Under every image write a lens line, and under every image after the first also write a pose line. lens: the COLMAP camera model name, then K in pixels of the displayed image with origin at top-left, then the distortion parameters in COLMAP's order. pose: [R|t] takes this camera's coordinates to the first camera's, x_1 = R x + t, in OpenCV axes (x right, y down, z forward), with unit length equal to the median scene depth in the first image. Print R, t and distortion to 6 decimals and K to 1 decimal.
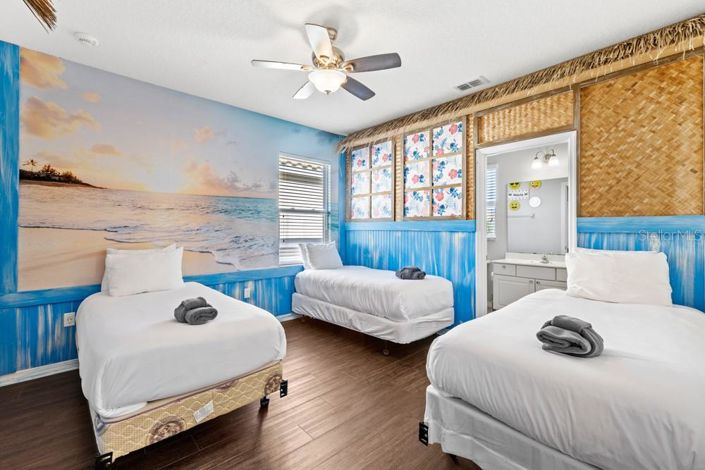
lens RADIAL K [[305.2, 0, 349.2], [0, 305.2, 233.6], [0, 0, 1]] dist [0.000819, -0.000099]
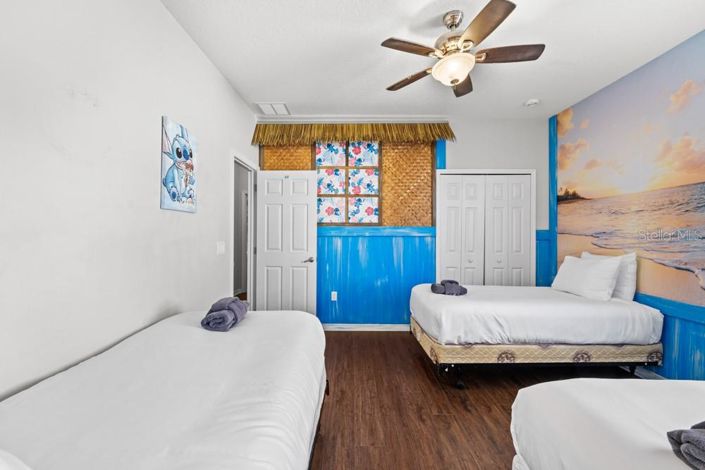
lens RADIAL K [[305.2, 0, 349.2], [0, 305.2, 233.6], [0, 0, 1]] dist [0.000819, -0.000099]
pose [[-0.677731, -0.000702, -0.735309, 0.644694], [-0.009545, 0.999924, 0.007843, -0.020183], [0.735248, 0.012334, -0.677686, 1.114608]]
